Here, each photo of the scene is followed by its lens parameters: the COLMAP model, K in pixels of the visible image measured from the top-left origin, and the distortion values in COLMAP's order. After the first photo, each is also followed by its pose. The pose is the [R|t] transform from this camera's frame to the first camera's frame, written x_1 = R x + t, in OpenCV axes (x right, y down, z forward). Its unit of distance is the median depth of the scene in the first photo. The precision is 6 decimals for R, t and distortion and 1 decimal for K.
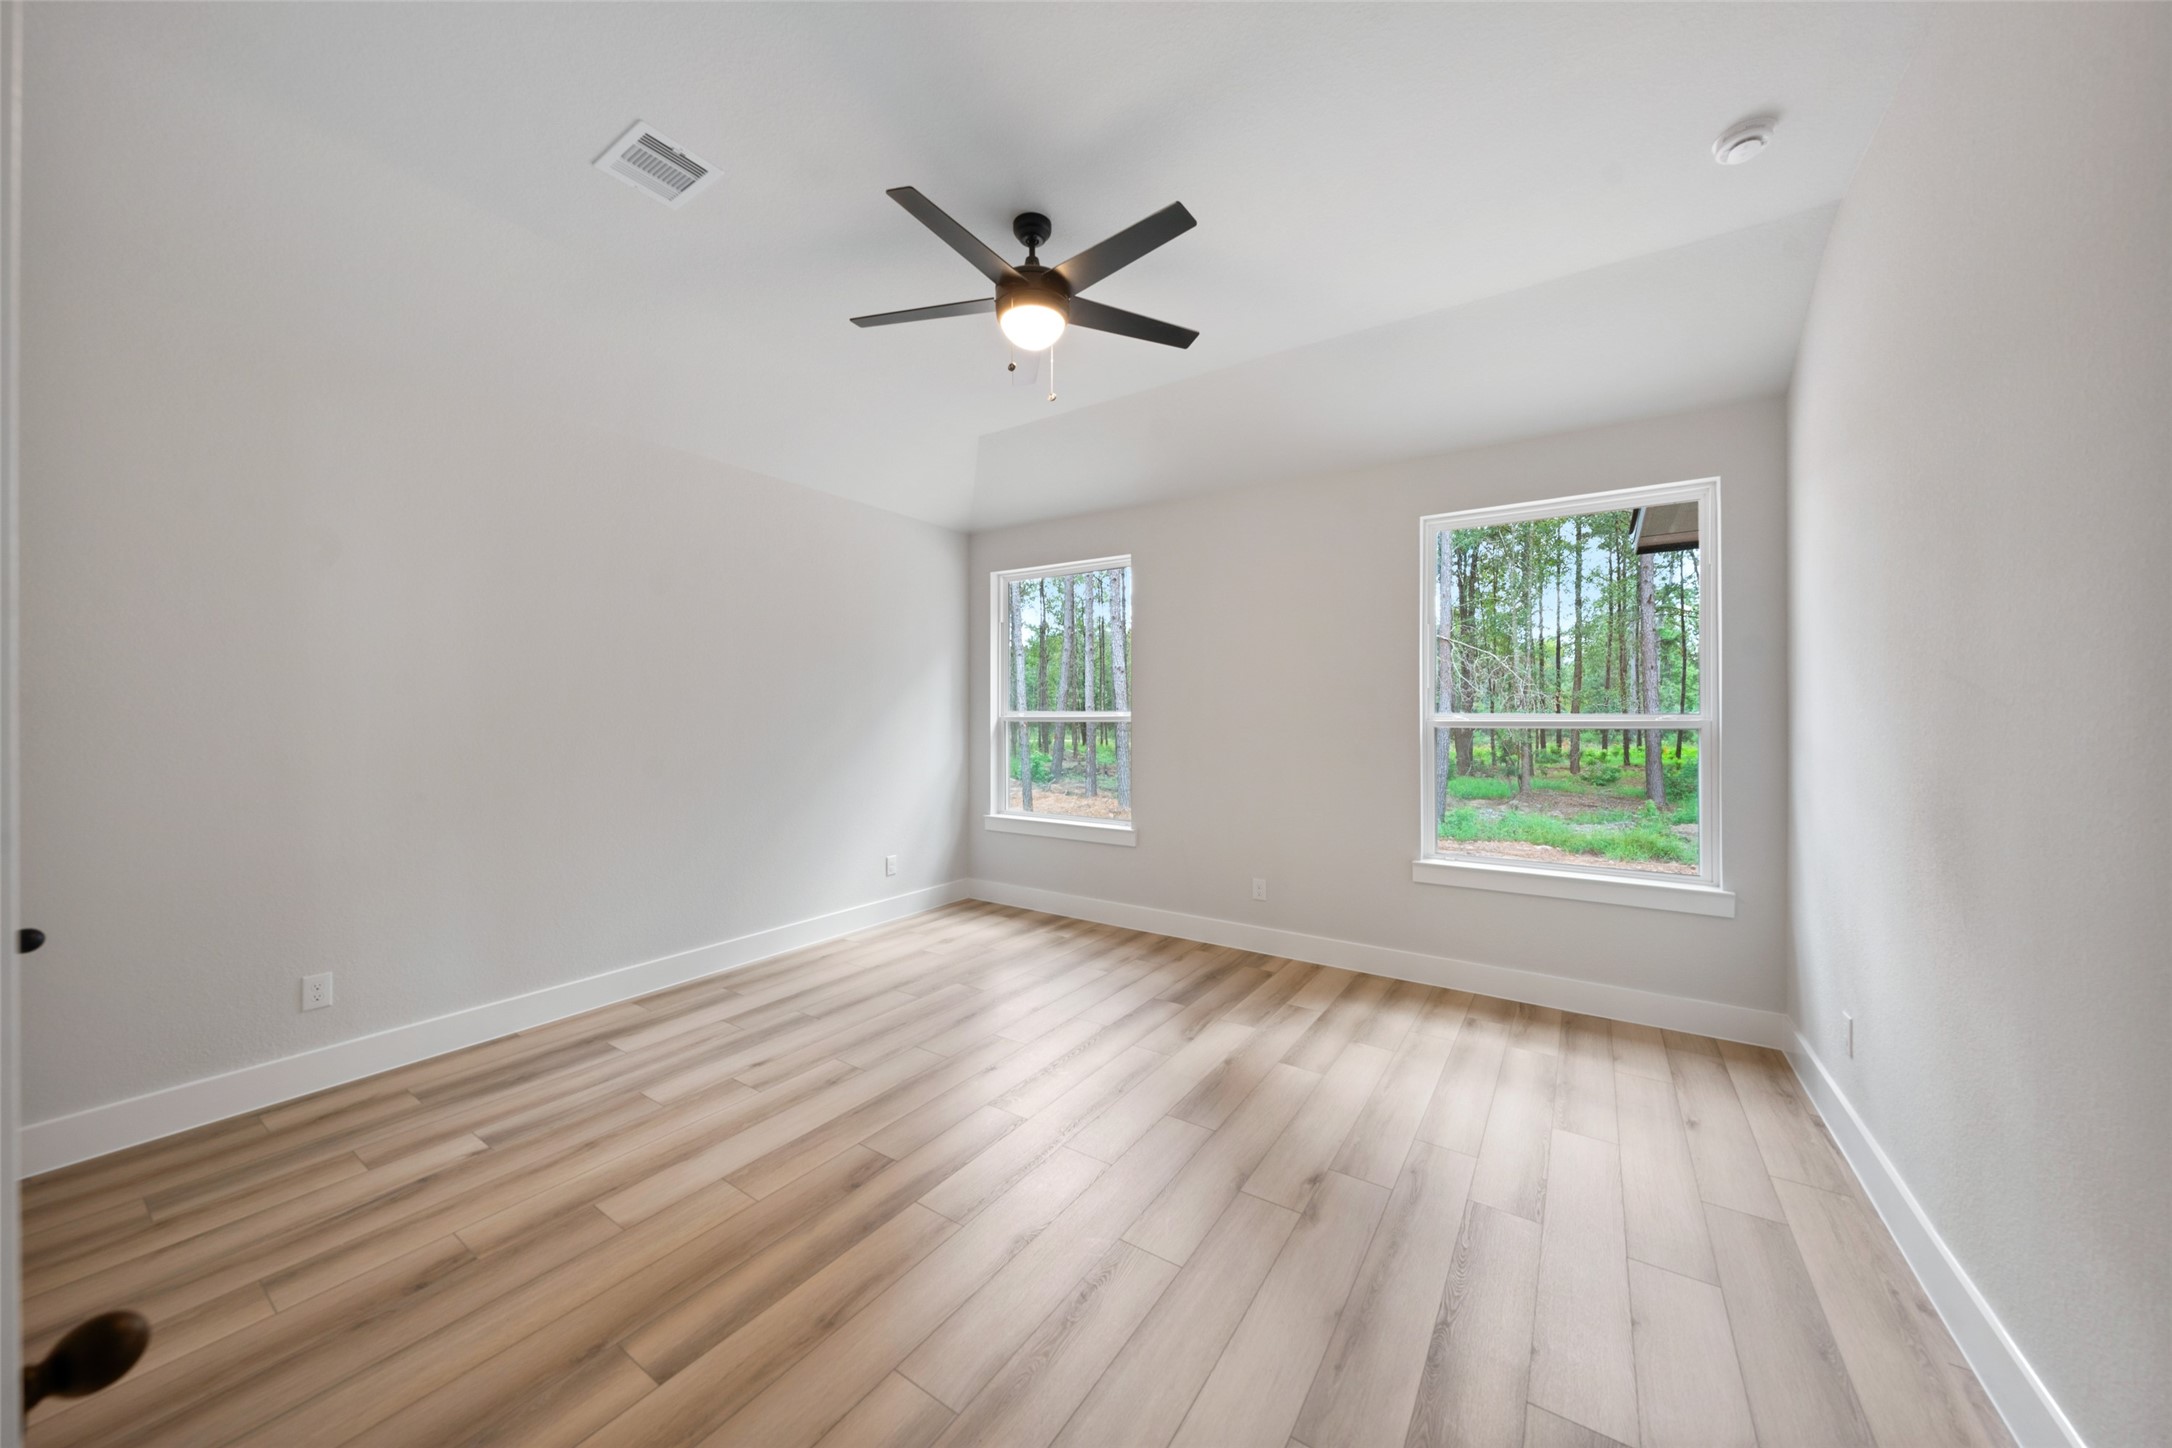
lens RADIAL K [[755.6, 0, 1076.2], [0, 755.6, 711.9], [0, 0, 1]] dist [-0.001874, 0.000149]
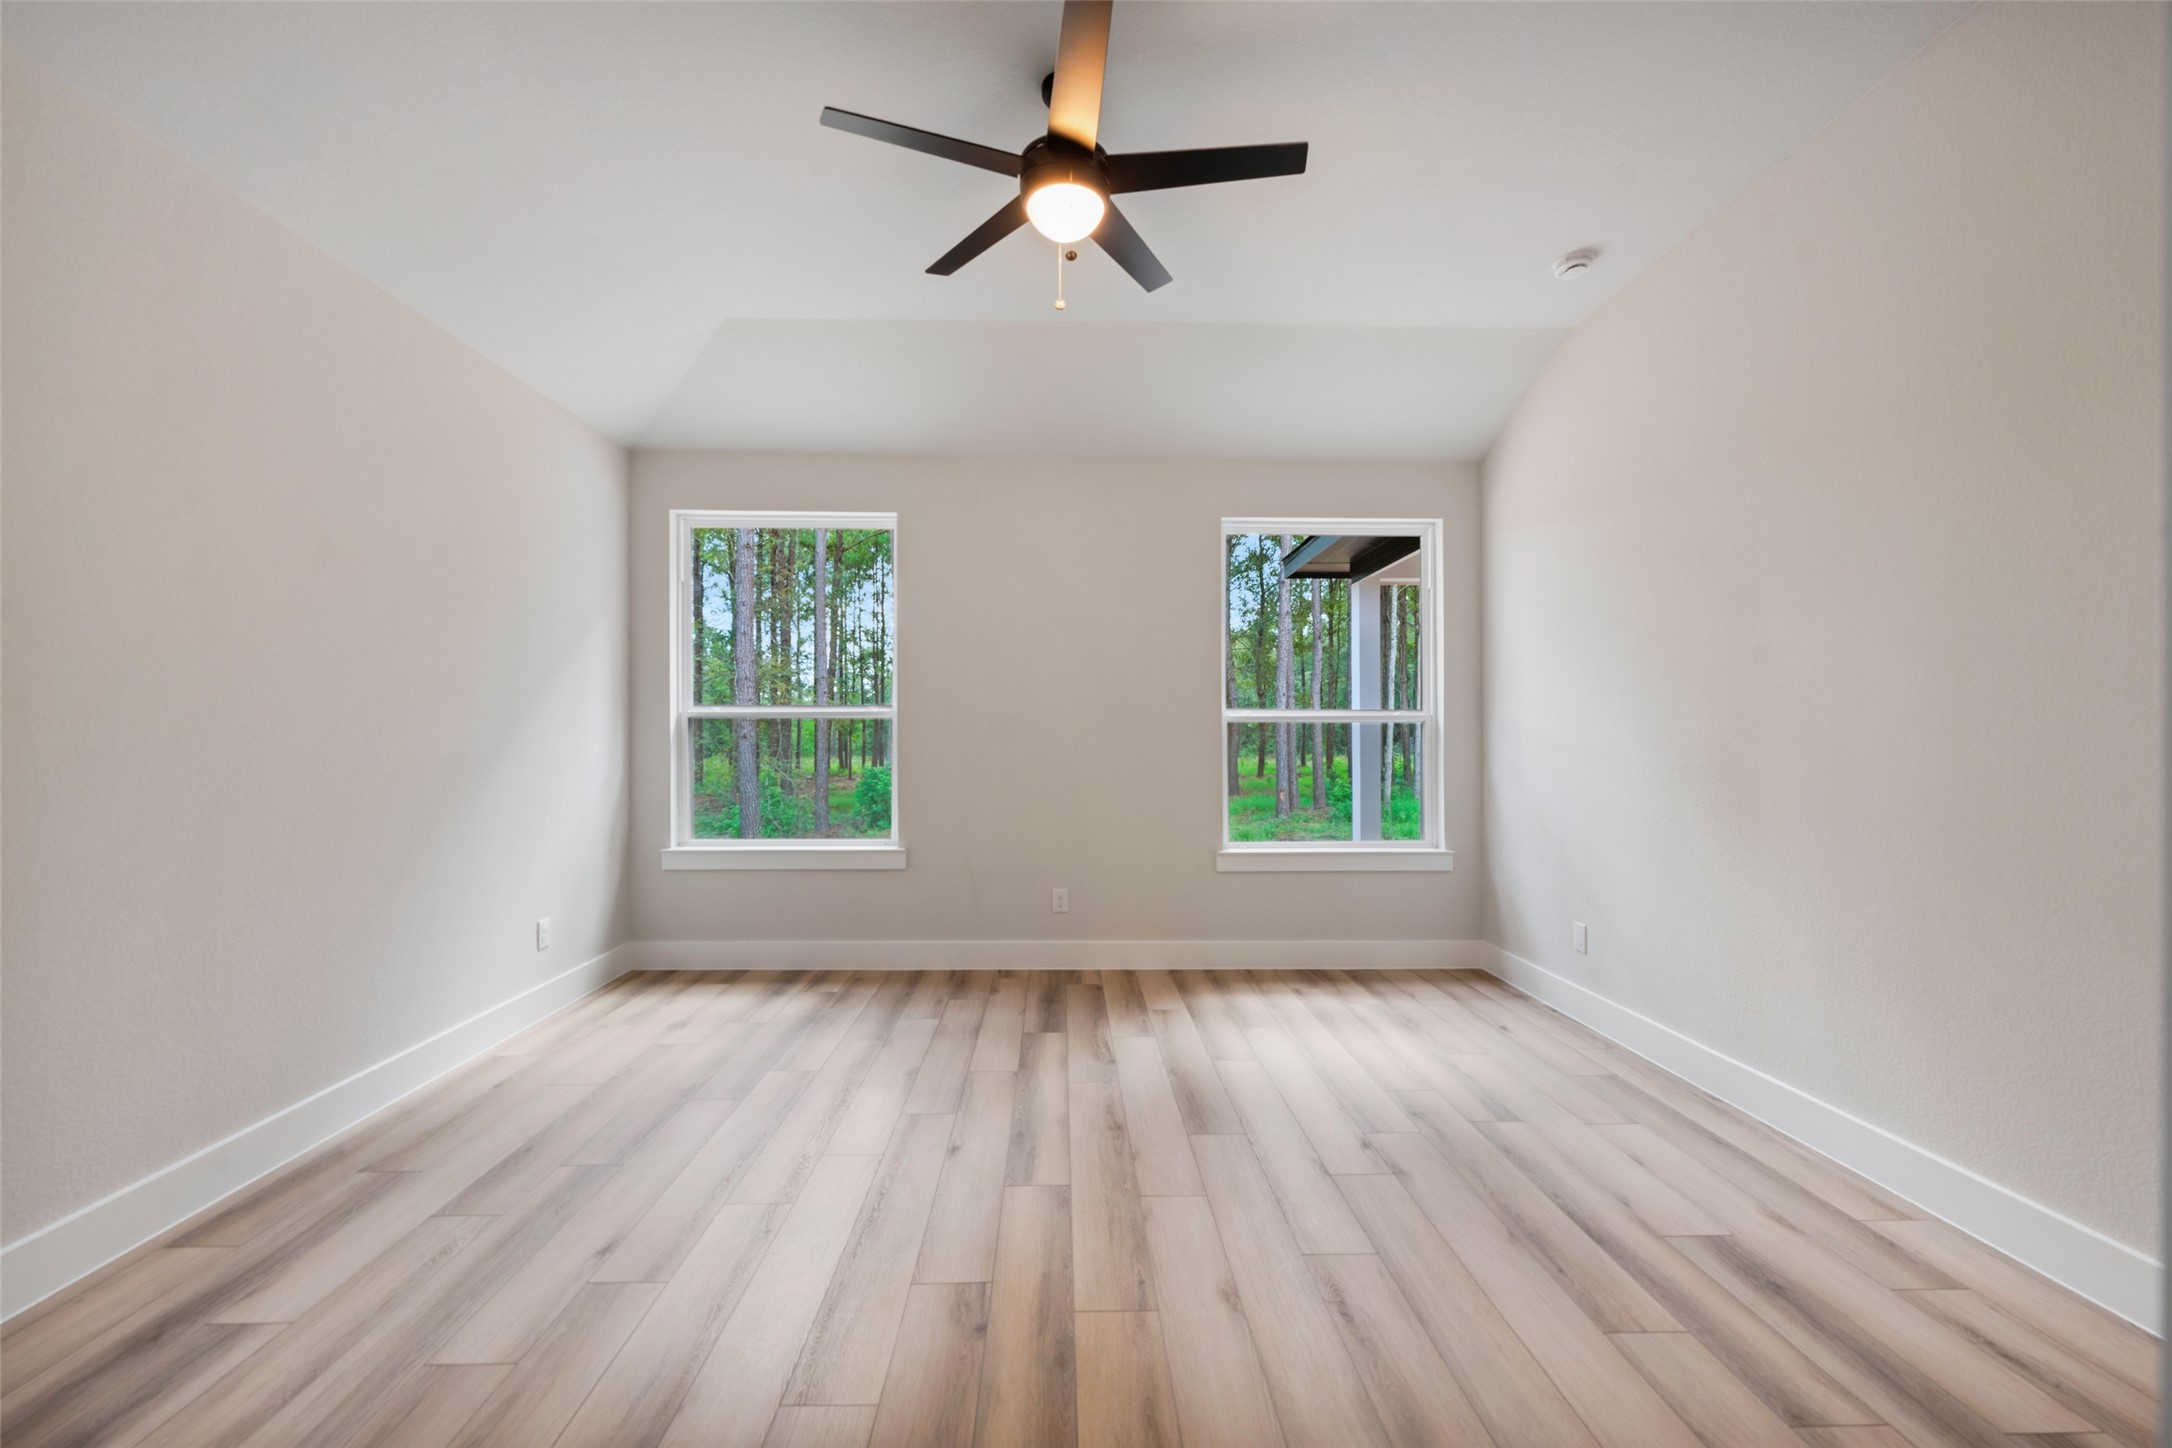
lens RADIAL K [[861.6, 0, 1086.0], [0, 861.6, 724.0], [0, 0, 1]] dist [0.001990, 0.000128]
pose [[0.811147, 0.006885, 0.584802, -0.410055], [-0.003633, 0.999971, -0.006735, 0.034815], [-0.584831, 0.003338, 0.811148, 0.163034]]
